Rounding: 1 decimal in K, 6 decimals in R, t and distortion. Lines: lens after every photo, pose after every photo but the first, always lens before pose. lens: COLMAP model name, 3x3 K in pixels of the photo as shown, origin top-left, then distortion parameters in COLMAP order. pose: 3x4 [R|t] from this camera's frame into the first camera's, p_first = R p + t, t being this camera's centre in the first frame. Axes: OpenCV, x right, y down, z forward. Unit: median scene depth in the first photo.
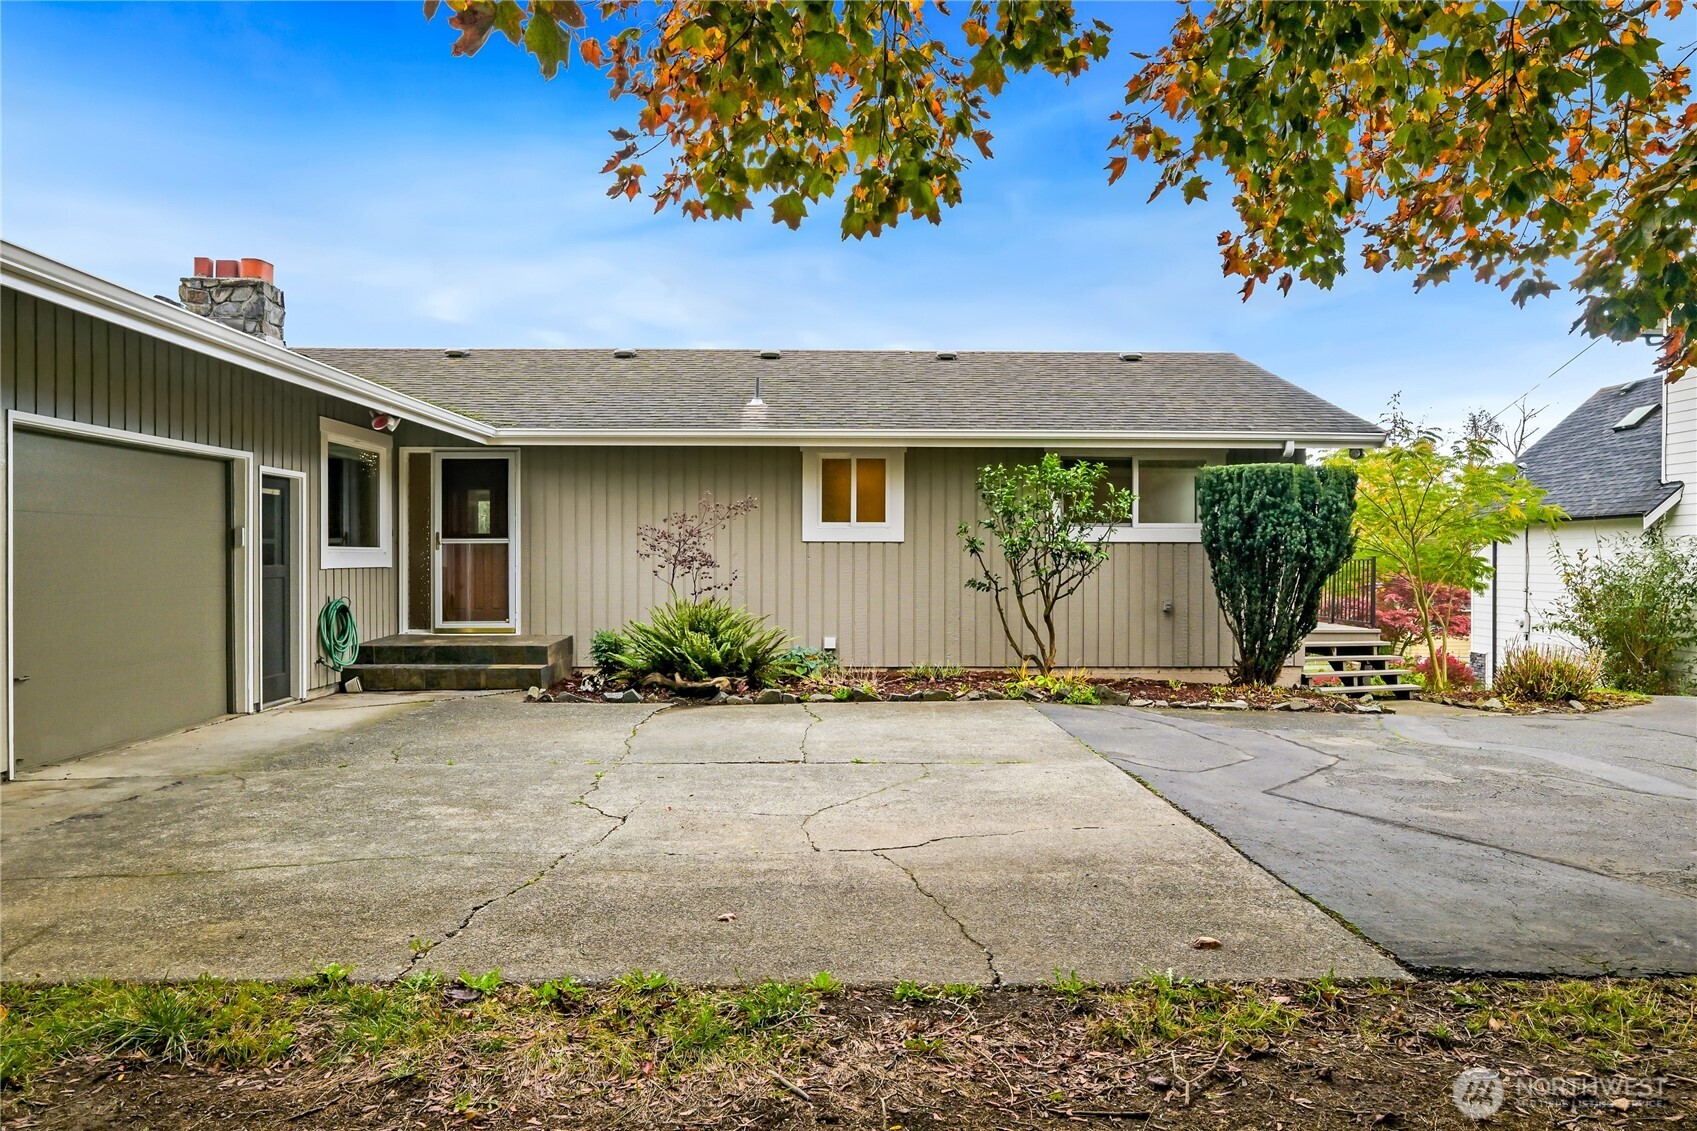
lens RADIAL K [[1133.5, 0, 848.5], [0, 1133.5, 565.5], [0, 0, 1]] dist [0.002644, 0.000427]
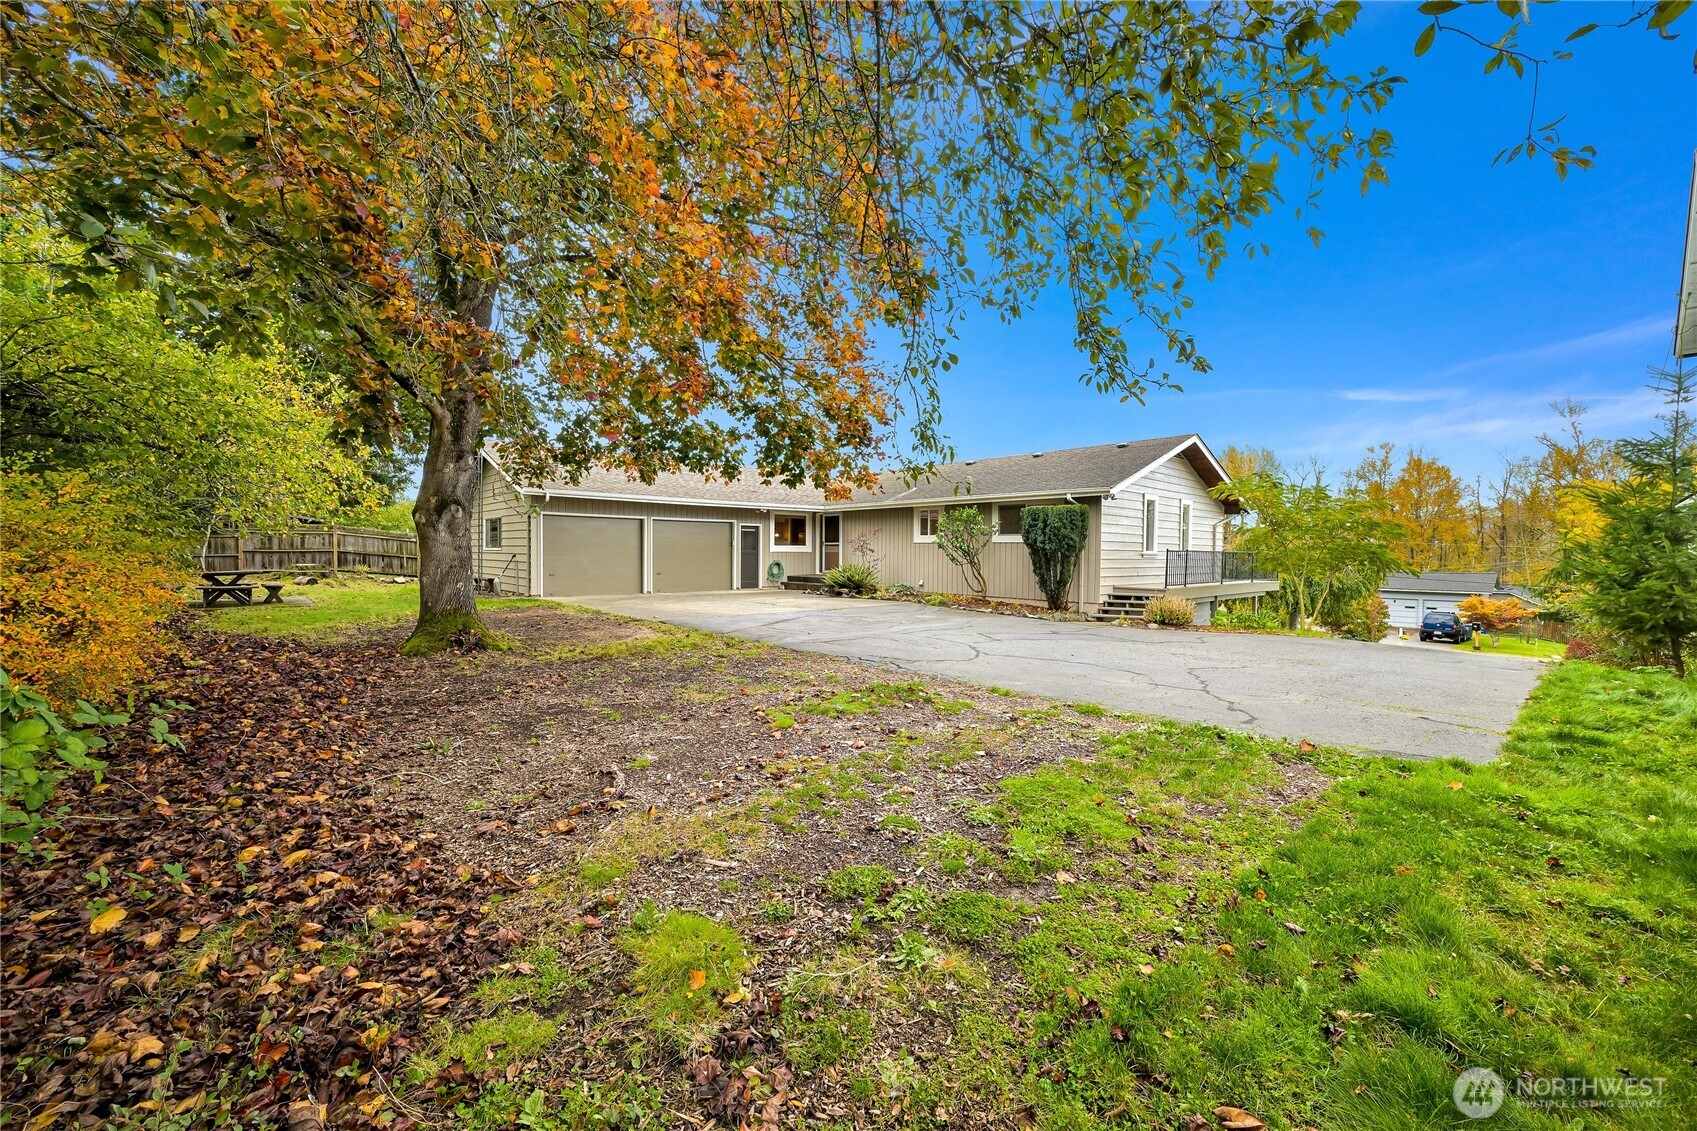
lens RADIAL K [[667.0, 0, 850.5], [0, 667.0, 572.9], [0, 0, 1]] dist [0.000298, 0.000048]
pose [[0.653310, 0.027187, -0.756602, 1.041778], [-0.016270, 0.999628, 0.021870, 0.016178], [0.756916, -0.001978, 0.653509, -0.108653]]
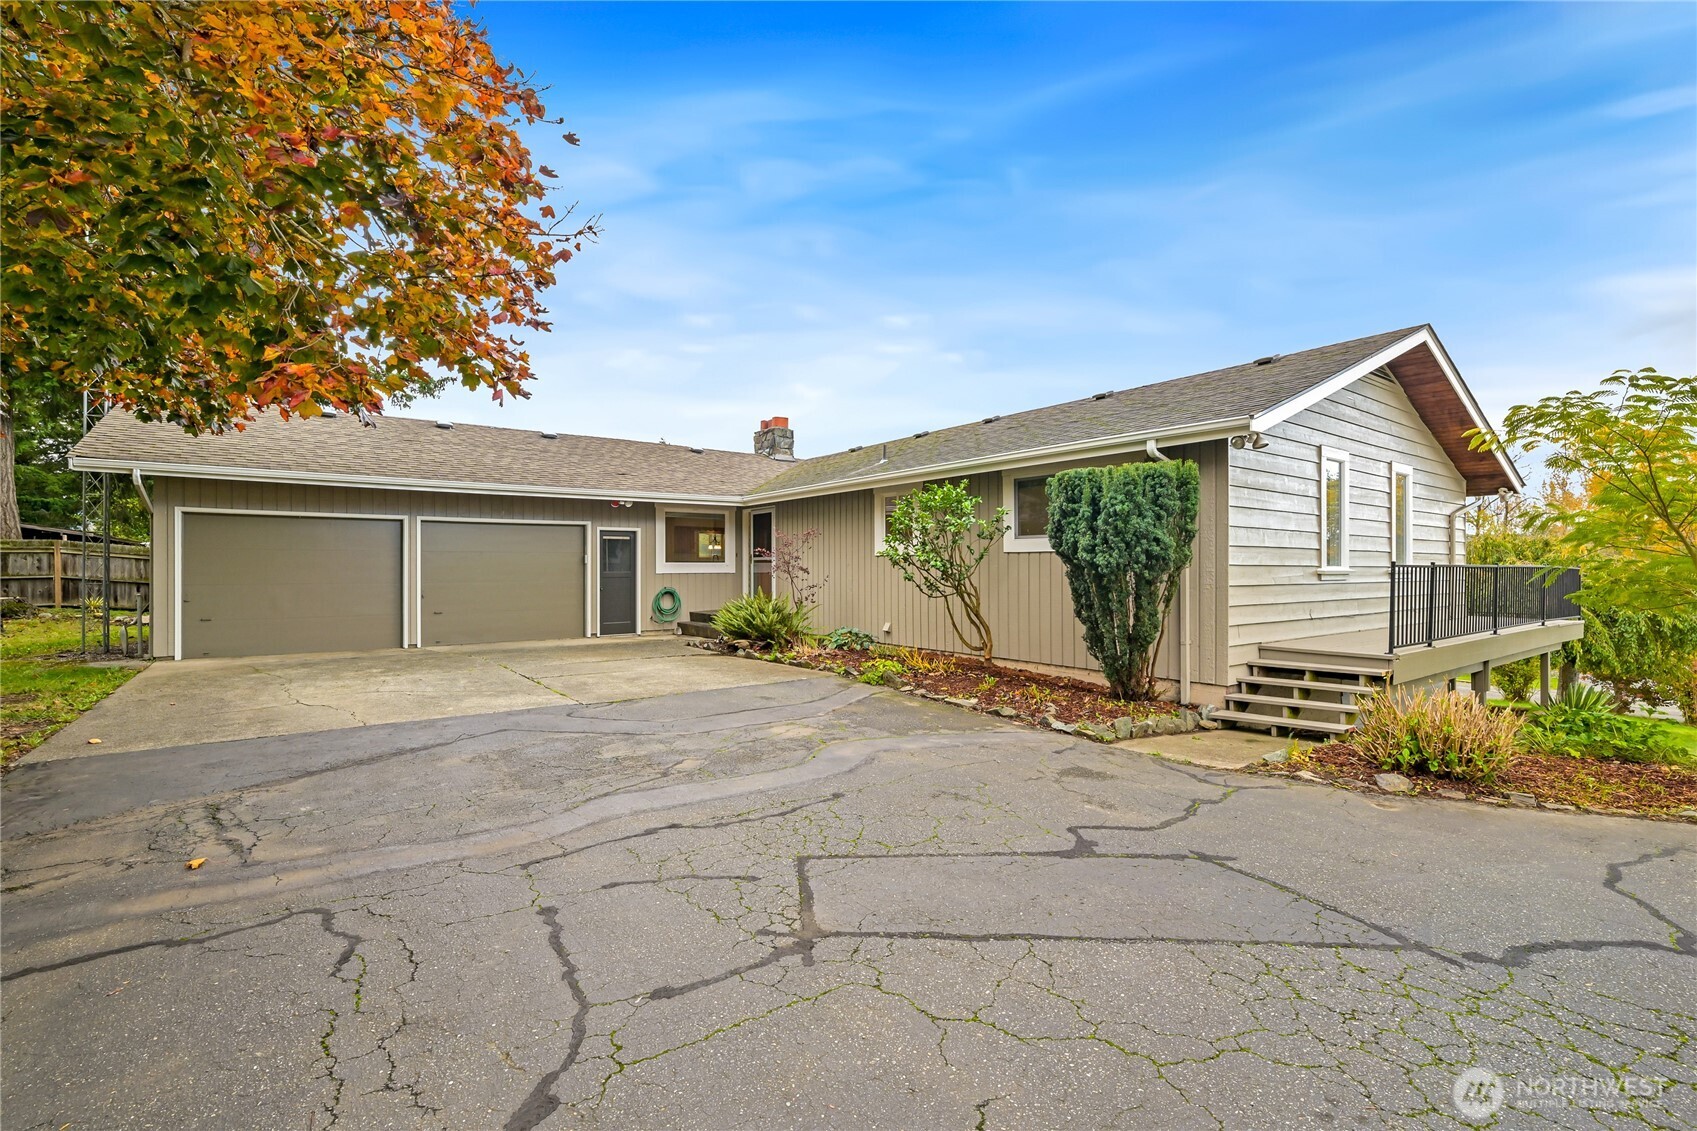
lens RADIAL K [[754.0, 0, 847.5], [0, 754.0, 573.1], [0, 0, 1]] dist [0.000243, 0.000053]
pose [[0.573522, 0.001863, -0.819188, 0.741753], [-0.007275, 0.999970, -0.002819, 0.003612], [0.819158, 0.007576, 0.573518, 0.428934]]
